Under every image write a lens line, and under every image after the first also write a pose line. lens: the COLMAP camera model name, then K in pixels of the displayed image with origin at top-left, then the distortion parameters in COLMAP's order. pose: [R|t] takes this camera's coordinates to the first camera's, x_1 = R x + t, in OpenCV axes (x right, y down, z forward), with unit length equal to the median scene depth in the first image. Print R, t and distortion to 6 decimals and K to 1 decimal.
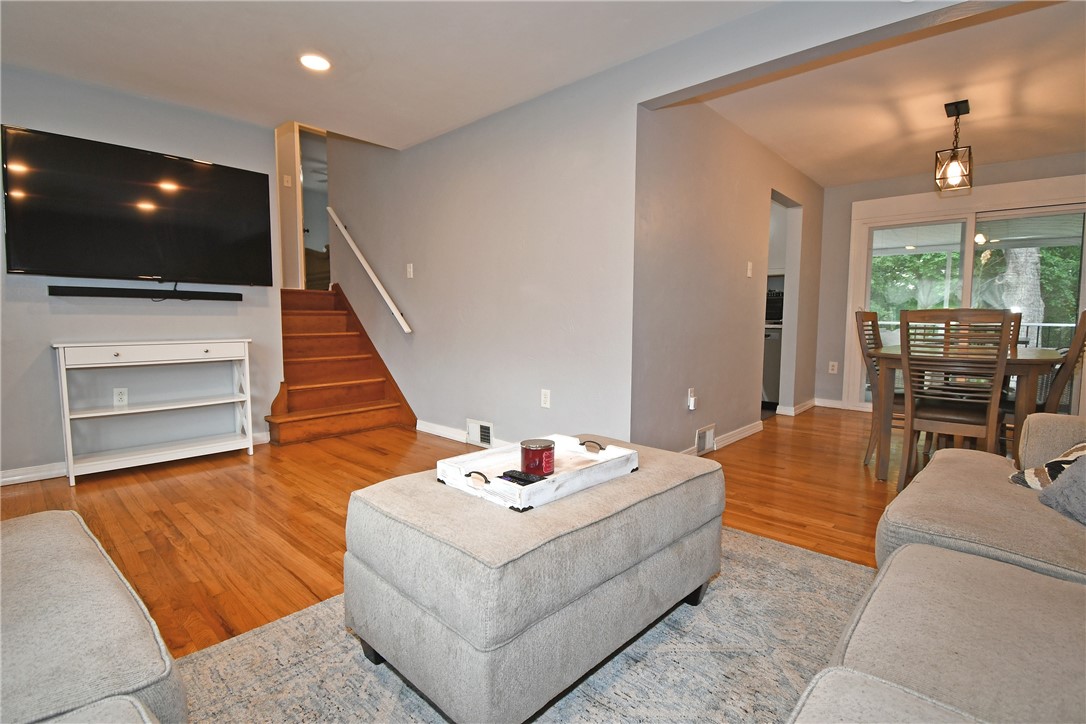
lens RADIAL K [[499.1, 0, 550.4], [0, 499.1, 359.9], [0, 0, 1]] dist [0.003793, -0.005813]
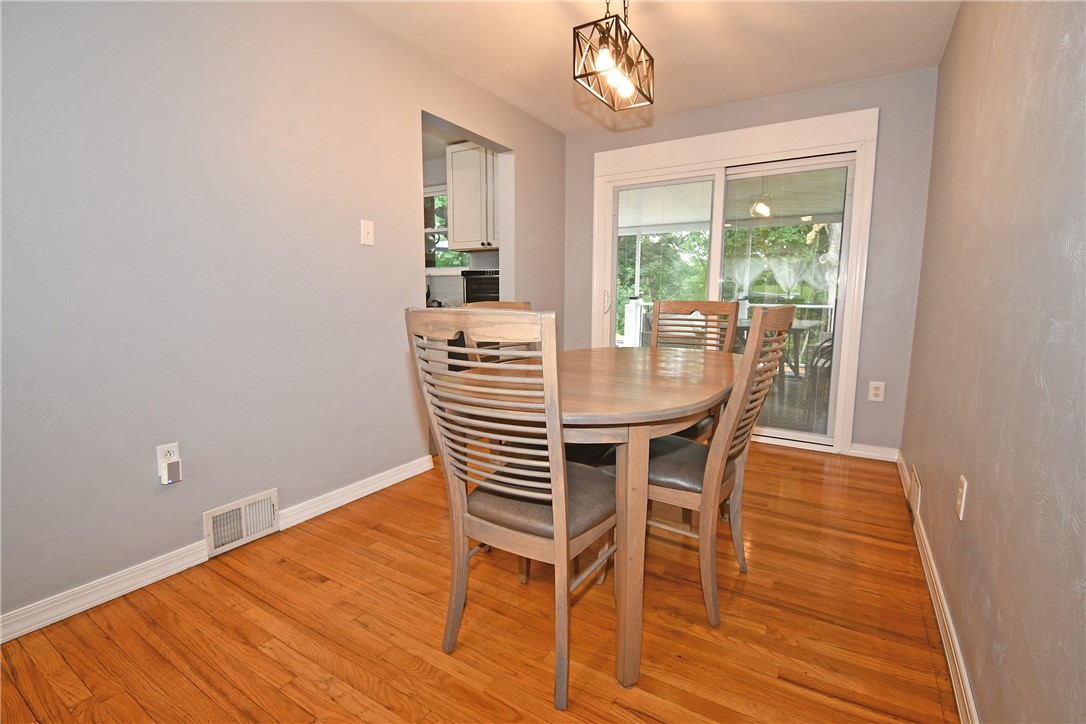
lens RADIAL K [[499.1, 0, 546.5], [0, 499.1, 356.2], [0, 0, 1]] dist [0.003793, -0.005813]
pose [[0.982481, -0.024941, 0.184685, 0.617260], [0.018147, 0.999098, 0.038389, -0.055194], [-0.185476, -0.034365, 0.982048, 0.404306]]
